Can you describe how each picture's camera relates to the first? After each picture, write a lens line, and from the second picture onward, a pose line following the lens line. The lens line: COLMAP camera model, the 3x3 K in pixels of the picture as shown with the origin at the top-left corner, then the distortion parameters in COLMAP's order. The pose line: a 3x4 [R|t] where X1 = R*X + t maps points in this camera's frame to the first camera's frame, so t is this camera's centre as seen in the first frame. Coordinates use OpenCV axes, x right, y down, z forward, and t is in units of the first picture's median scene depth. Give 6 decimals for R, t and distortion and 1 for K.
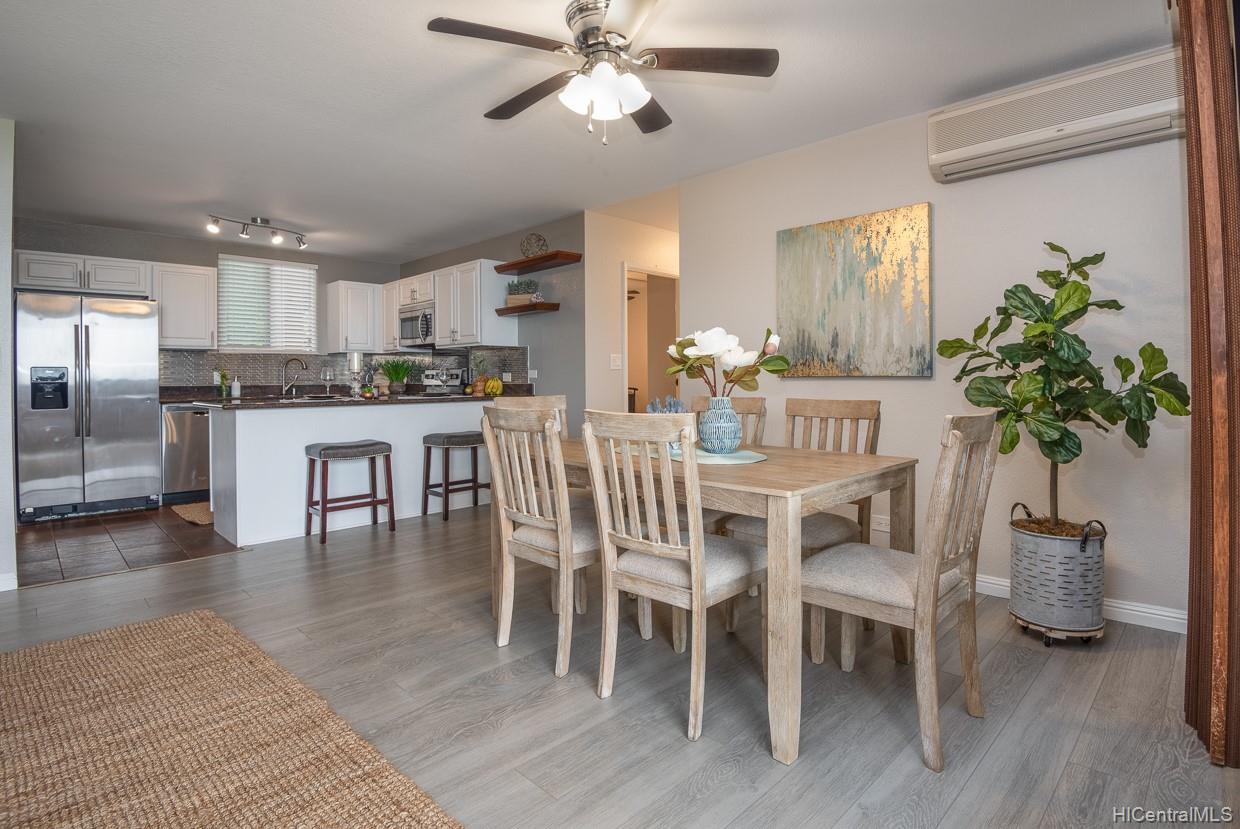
lens RADIAL K [[609.4, 0, 626.2], [0, 609.4, 383.5], [0, 0, 1]] dist [-0.032523, -0.000359]
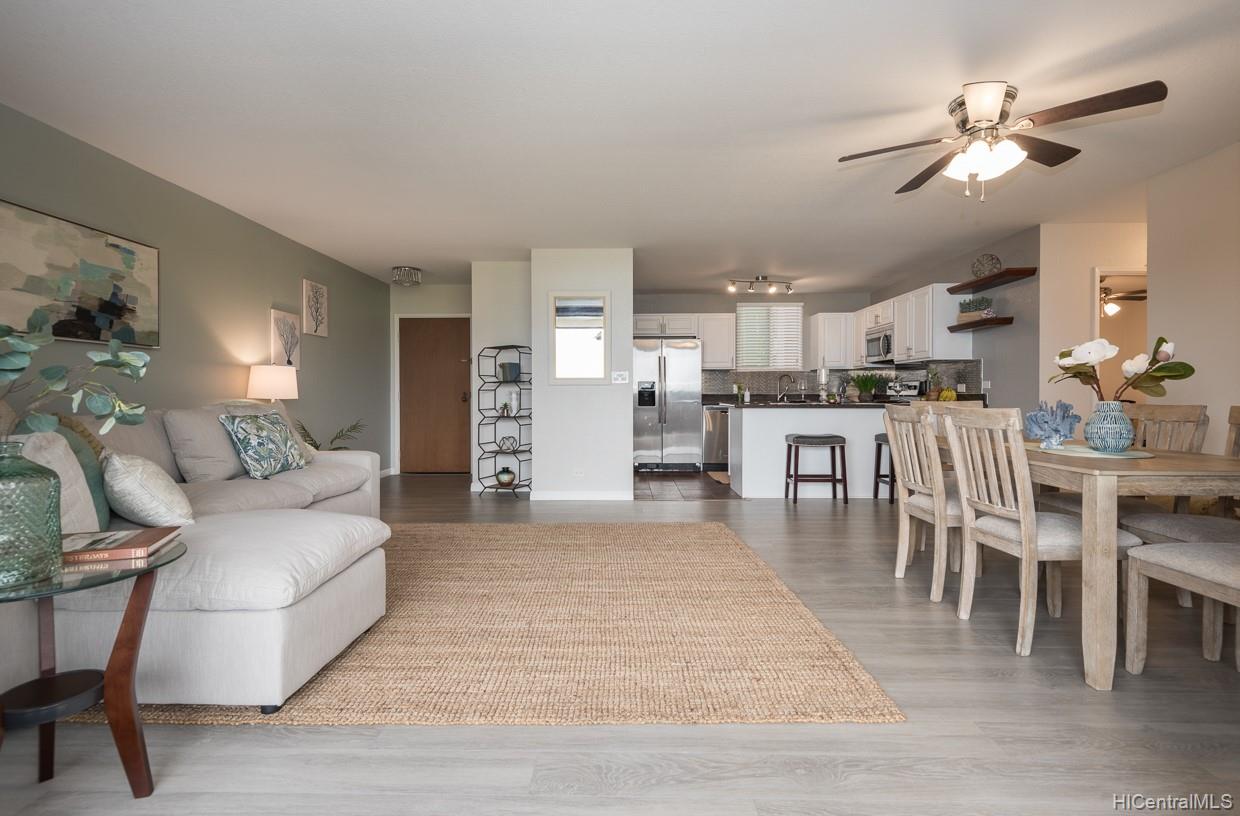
lens RADIAL K [[598.1, 0, 620.0], [0, 598.1, 408.0], [0, 0, 1]] dist [-0.000492, 0.000066]
pose [[0.694909, 0.020505, -0.718805, 0.188969], [-0.008872, 0.999762, 0.019943, 0.012246], [0.719043, -0.007481, 0.694925, -0.235752]]
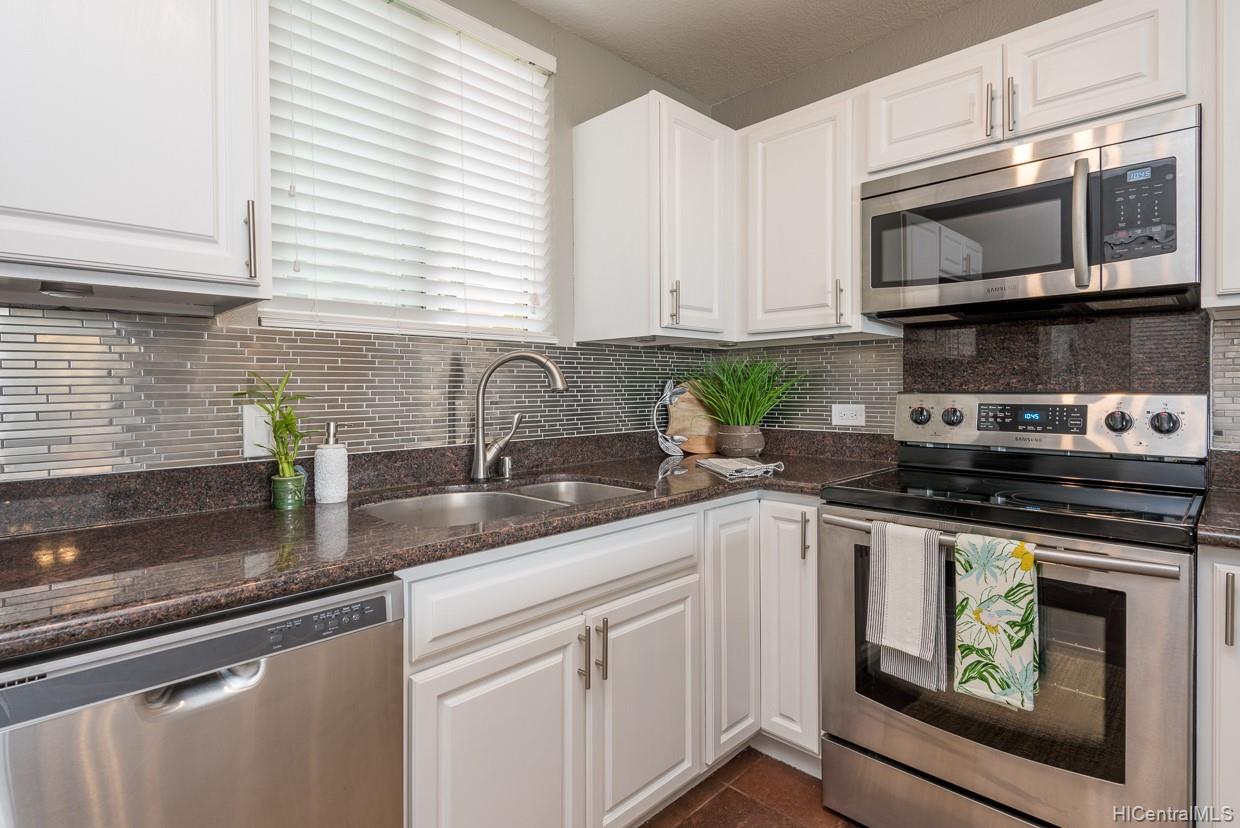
lens RADIAL K [[609.4, 0, 626.2], [0, 609.4, 383.0], [0, 0, 1]] dist [-0.032523, -0.000359]
pose [[0.999972, 0.003912, 0.006441, -0.627032], [-0.003869, 0.999970, -0.006700, -0.031481], [-0.006467, 0.006675, 0.999957, 0.887549]]
